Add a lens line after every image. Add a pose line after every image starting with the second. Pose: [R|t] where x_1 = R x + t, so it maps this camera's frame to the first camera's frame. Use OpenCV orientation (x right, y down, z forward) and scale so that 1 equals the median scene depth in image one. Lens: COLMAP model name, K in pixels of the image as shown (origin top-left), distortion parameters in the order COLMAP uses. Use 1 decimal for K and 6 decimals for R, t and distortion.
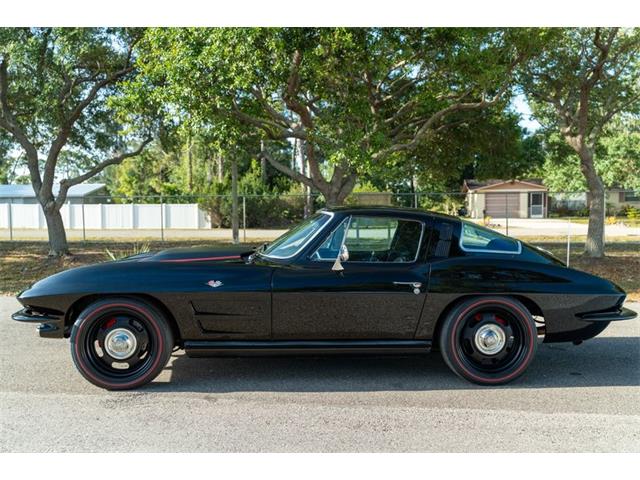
lens RADIAL K [[639.9, 0, 315.8], [0, 639.9, 241.5], [0, 0, 1]] dist [0.003475, 0.000000]
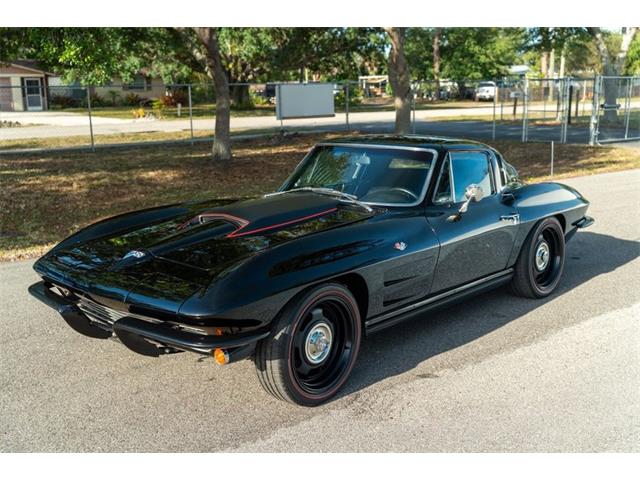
lens RADIAL K [[765.6, 0, 322.3], [0, 765.6, 243.7], [0, 0, 1]] dist [0.100571, 0.000000]
pose [[0.679699, -0.158237, 0.716220, -0.195624], [0.053325, 0.984529, 0.166910, -0.022875], [-0.731550, -0.075256, 0.677621, 0.080482]]
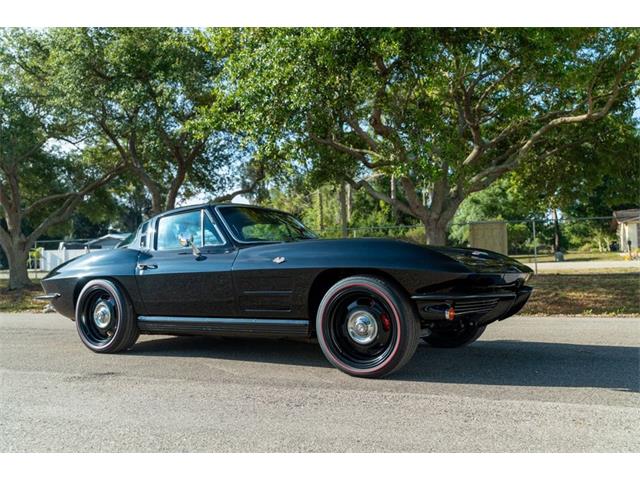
lens RADIAL K [[639.9, 0, 305.3], [0, 639.9, 249.0], [0, 0, 1]] dist [0.003475, 0.000000]
pose [[0.968494, -0.020862, -0.248161, 0.060946], [0.005863, 0.998119, -0.061030, 0.020806], [0.248968, 0.057652, 0.966794, 0.013224]]
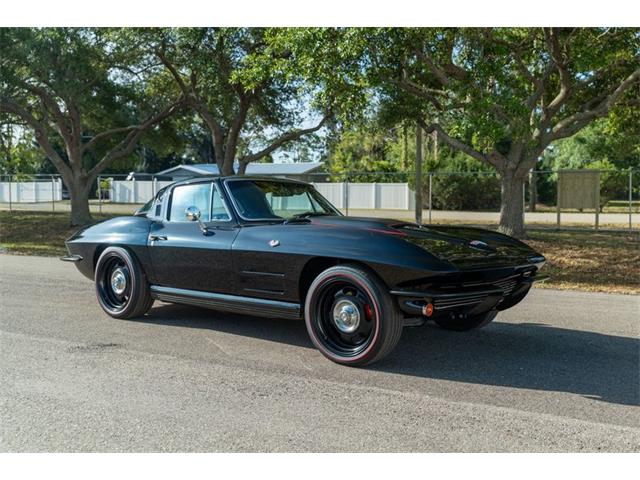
lens RADIAL K [[702.0, 0, 322.9], [0, 702.0, 239.5], [0, 0, 1]] dist [-0.000961, 0.000000]
pose [[0.936621, 0.034432, -0.348648, 0.096765], [-0.027956, 0.999331, 0.023589, 0.004289], [0.349226, -0.012347, 0.936957, 0.002808]]
